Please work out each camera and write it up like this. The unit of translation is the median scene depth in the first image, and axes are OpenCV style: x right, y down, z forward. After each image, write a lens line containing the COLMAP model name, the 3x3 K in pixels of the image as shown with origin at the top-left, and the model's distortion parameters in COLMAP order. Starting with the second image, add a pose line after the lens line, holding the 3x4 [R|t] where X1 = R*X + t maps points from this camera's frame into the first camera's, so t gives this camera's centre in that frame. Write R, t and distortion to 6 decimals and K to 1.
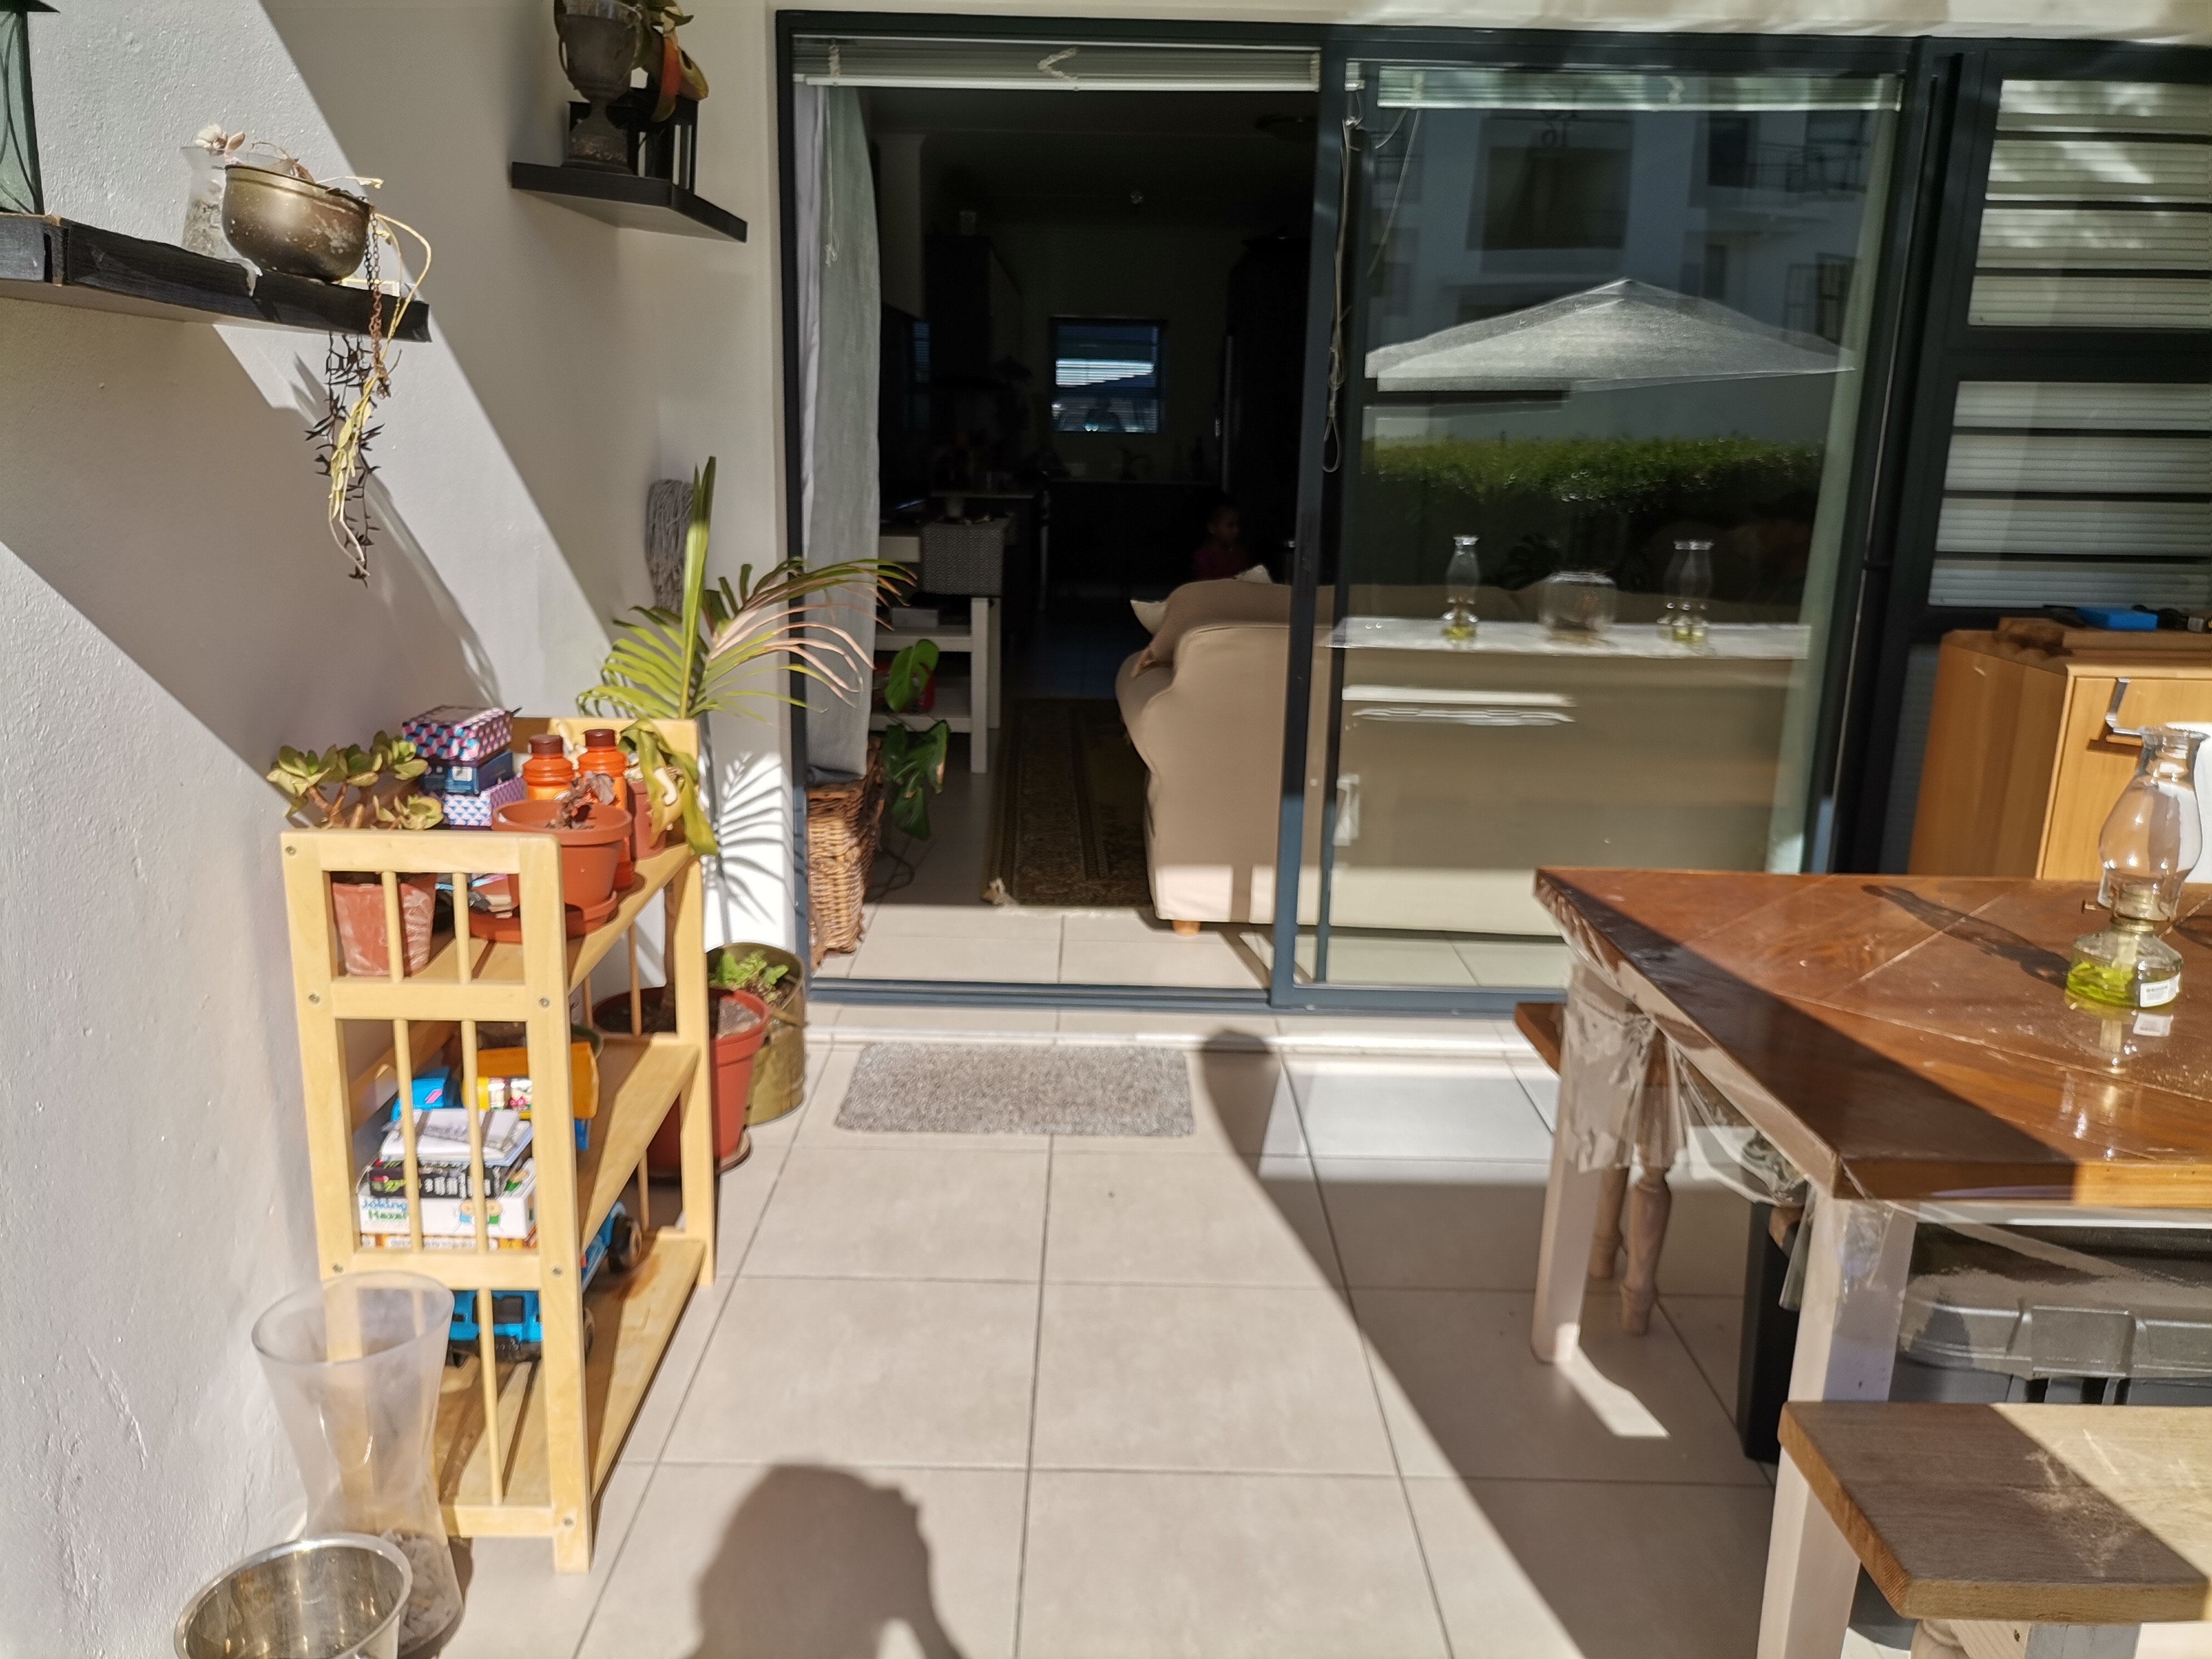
lens RADIAL K [[1670.2, 0, 1112.4], [0, 1670.2, 834.9], [0, 0, 1]] dist [0.048028, -0.018623]
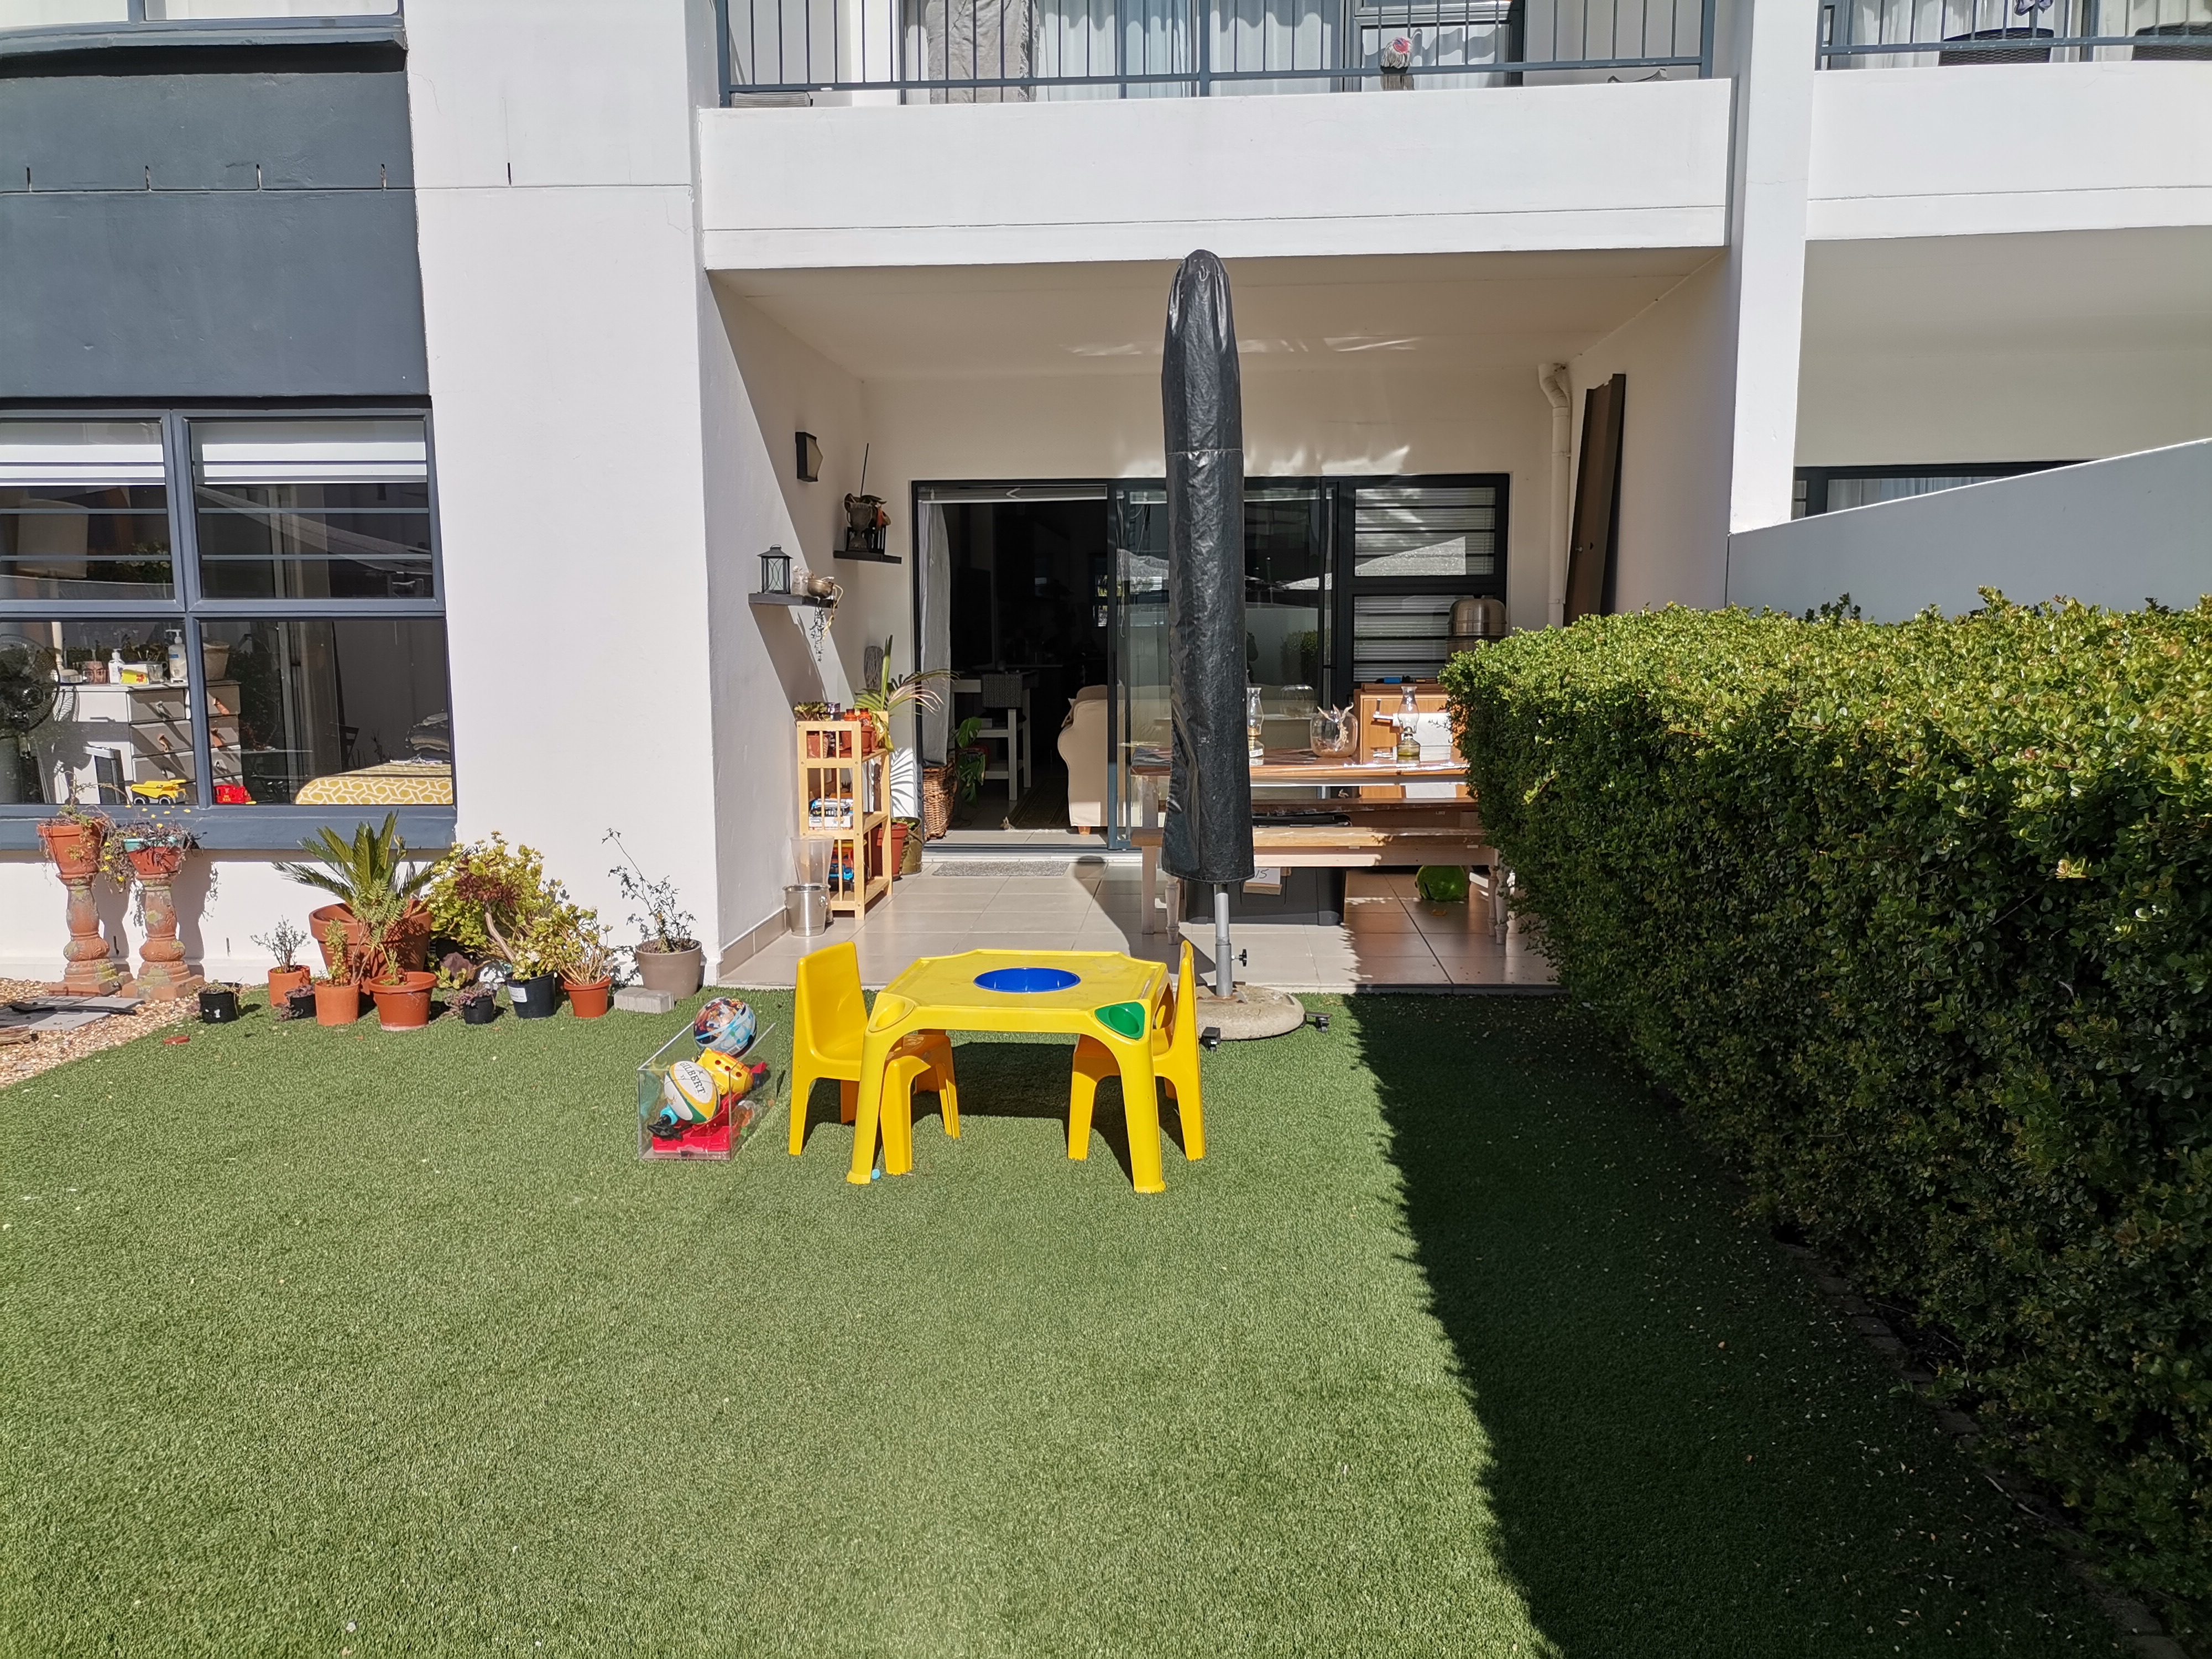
lens RADIAL K [[1670.2, 0, 1112.5], [0, 1670.2, 841.2], [0, 0, 1]] dist [0.048028, -0.018623]
pose [[0.997072, -0.021405, -0.073411, 0.311783], [0.013120, 0.993673, -0.111541, 0.403621], [0.075334, 0.110251, 0.991045, -1.599962]]
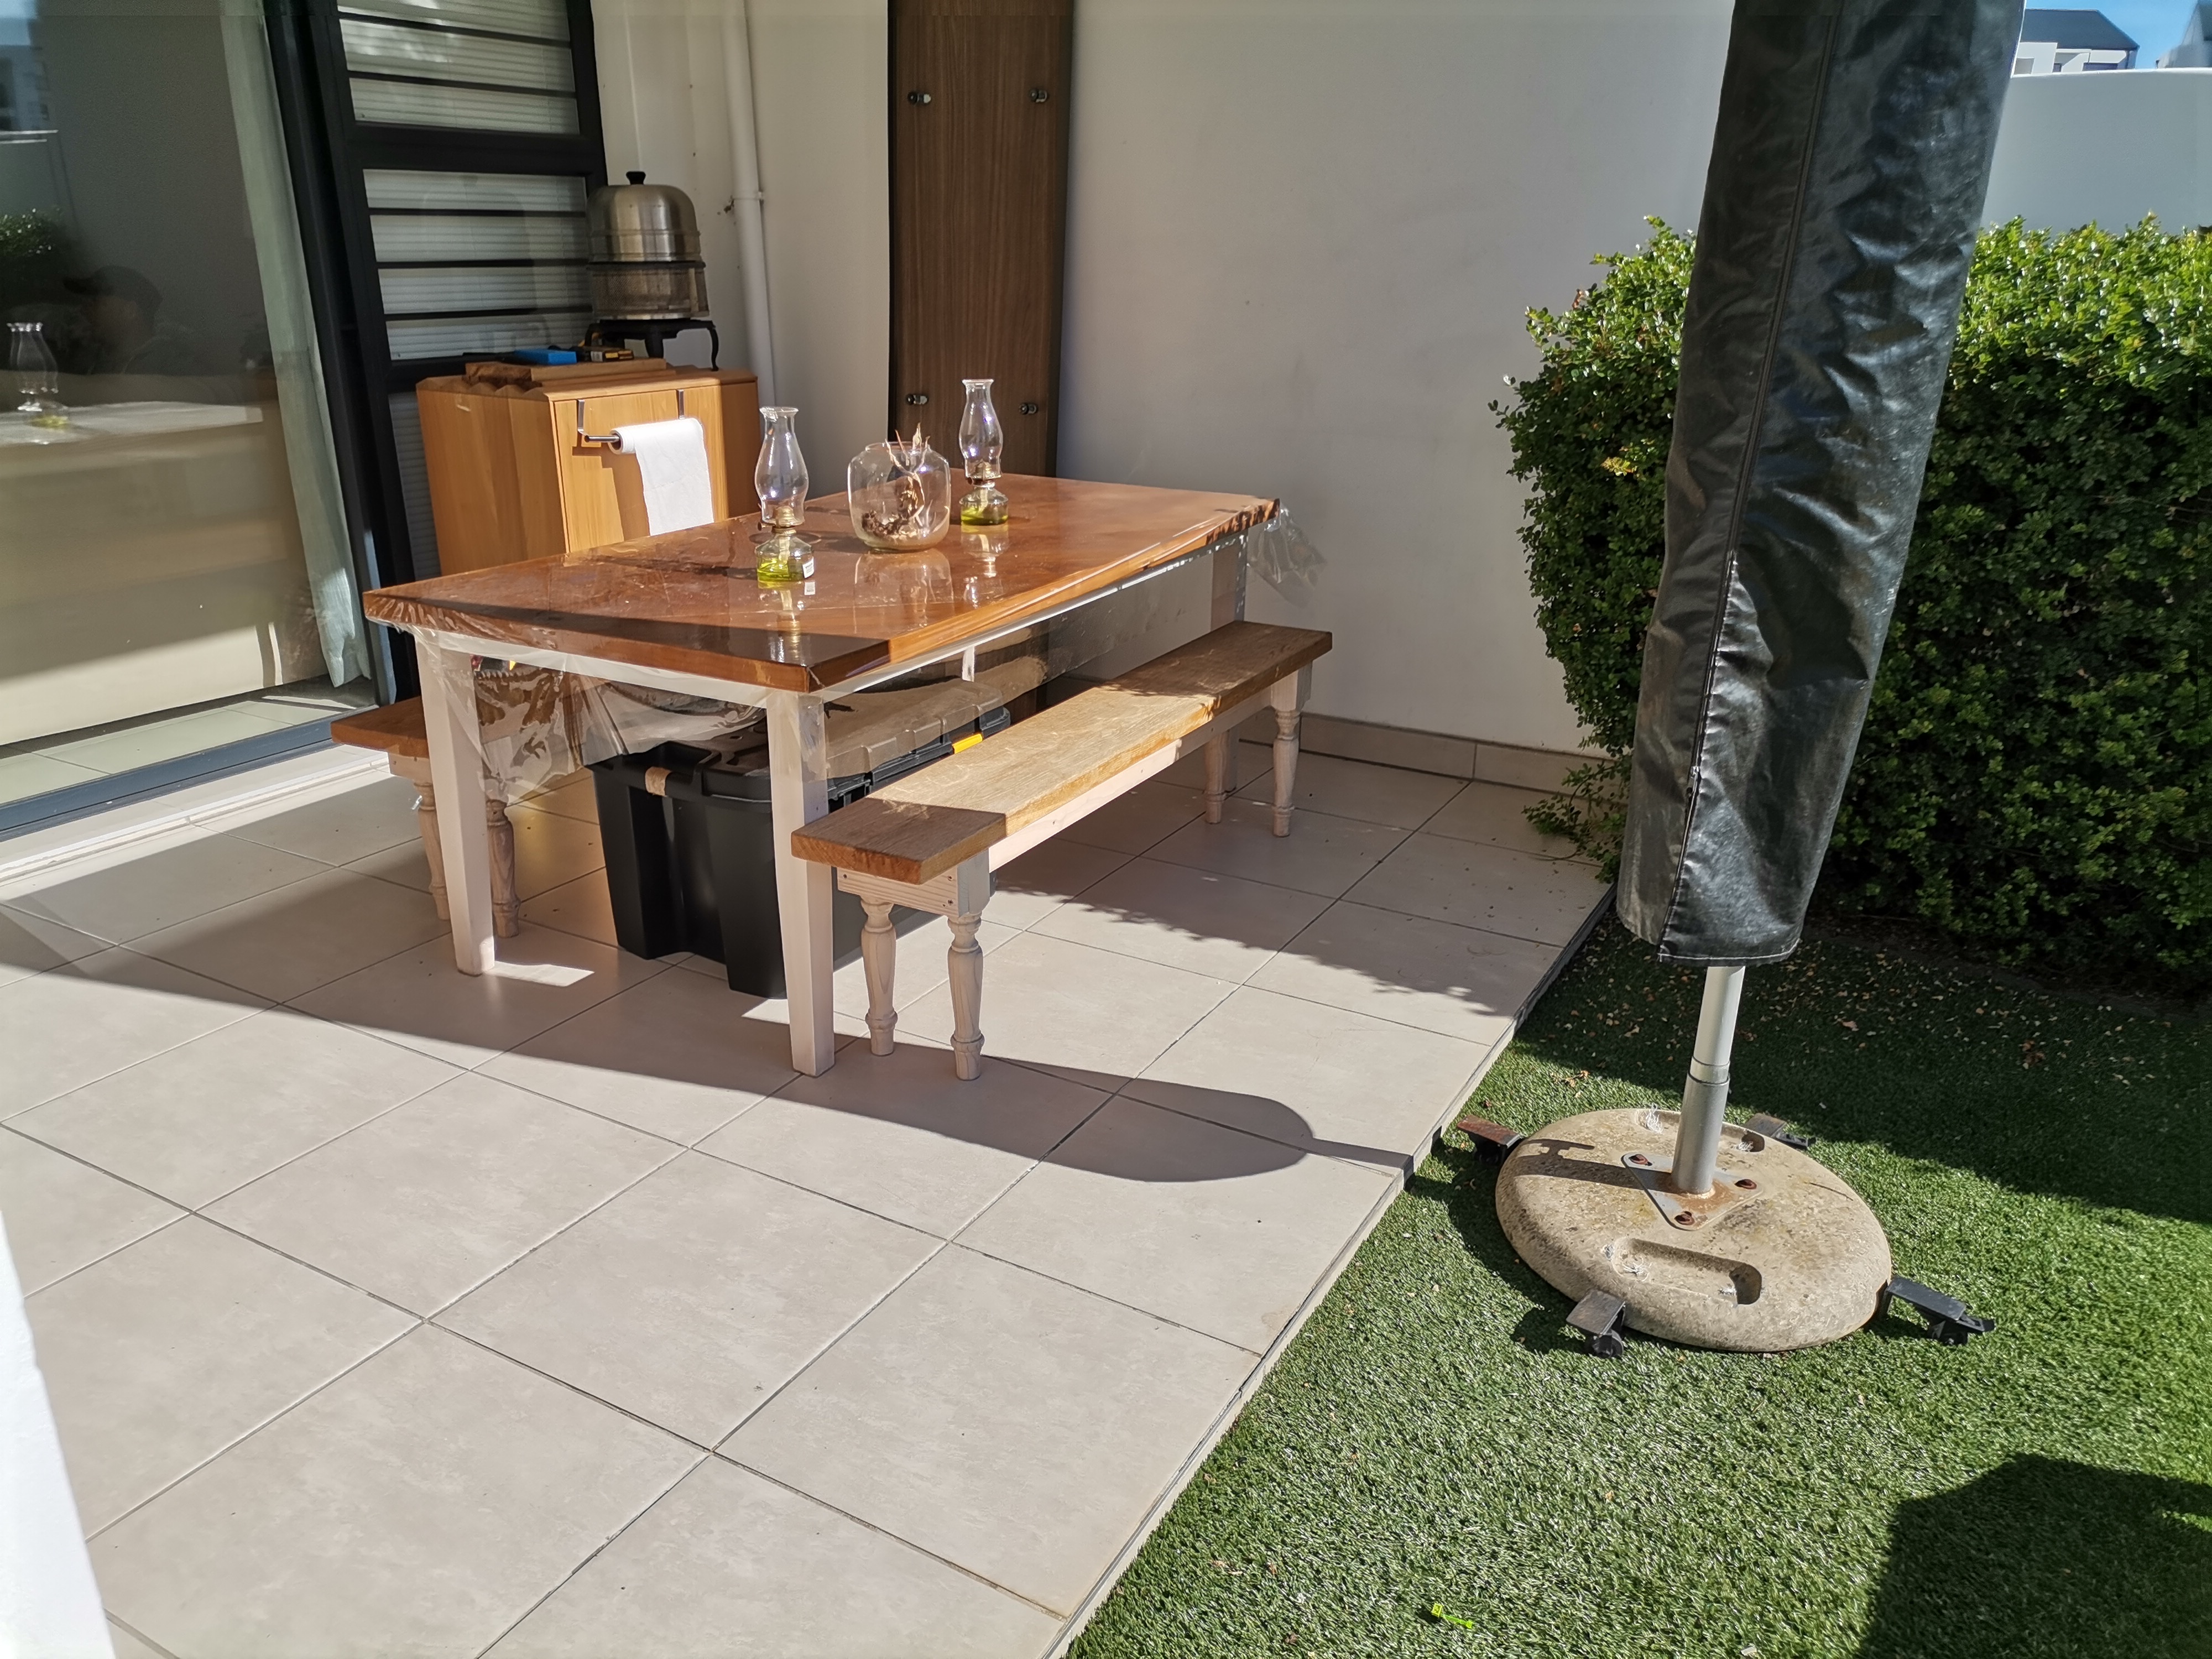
lens RADIAL K [[1670.2, 0, 1092.2], [0, 1670.2, 817.2], [0, 0, 1]] dist [0.048028, -0.018623]
pose [[0.497102, -0.308974, 0.810817, -0.370210], [0.211800, 0.949394, 0.231928, 0.001237], [-0.841445, 0.056440, 0.537387, -0.062538]]
